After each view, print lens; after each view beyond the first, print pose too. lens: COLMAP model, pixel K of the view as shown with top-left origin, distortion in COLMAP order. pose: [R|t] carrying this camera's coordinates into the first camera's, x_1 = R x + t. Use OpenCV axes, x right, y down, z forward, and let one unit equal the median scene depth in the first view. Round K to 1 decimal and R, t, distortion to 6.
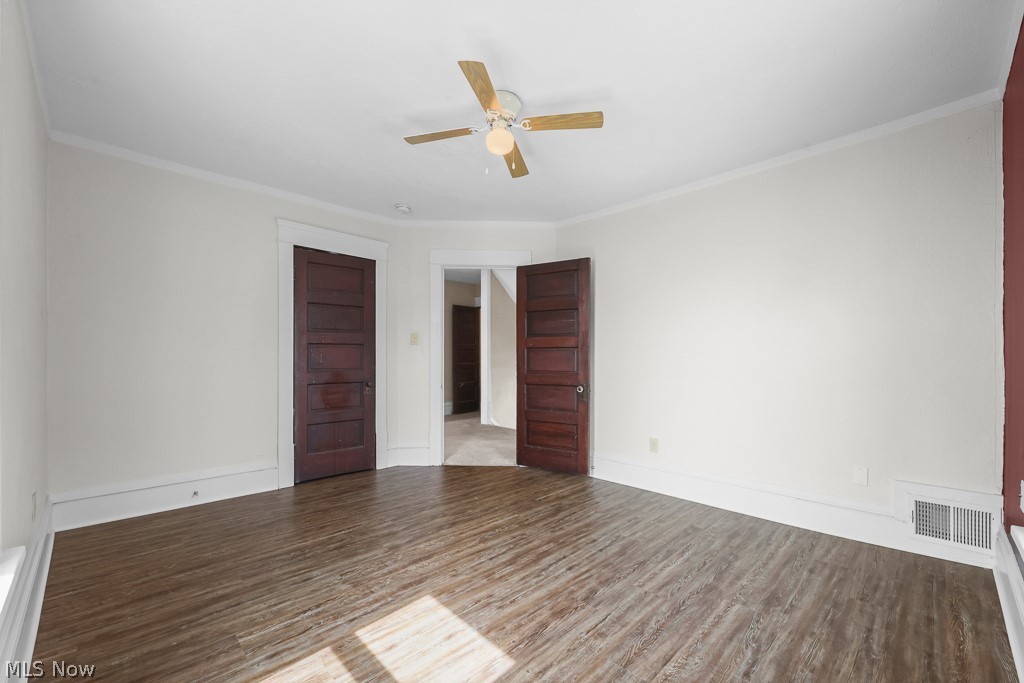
lens RADIAL K [[425.0, 0, 501.5], [0, 425.0, 357.9], [0, 0, 1]] dist [0.001804, -0.000458]
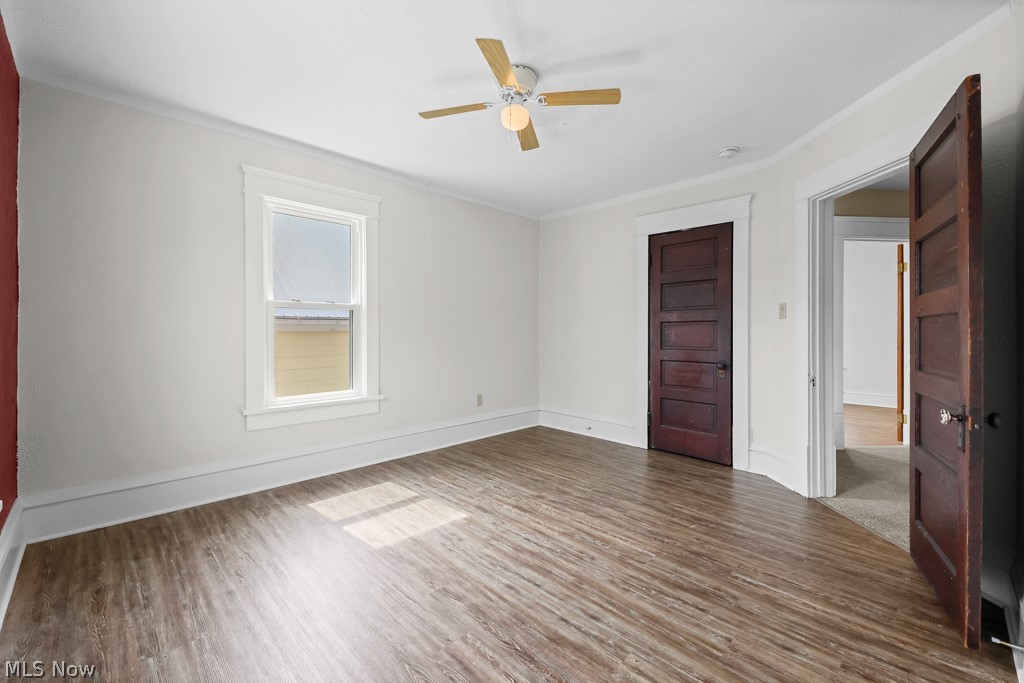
lens RADIAL K [[425.0, 0, 511.8], [0, 425.0, 332.3], [0, 0, 1]] dist [0.001804, -0.000458]
pose [[-0.000200, -0.000901, -1.000000, 0.858007], [-0.008660, 0.999962, -0.000899, -0.005773], [0.999962, 0.008660, -0.000208, 0.856494]]
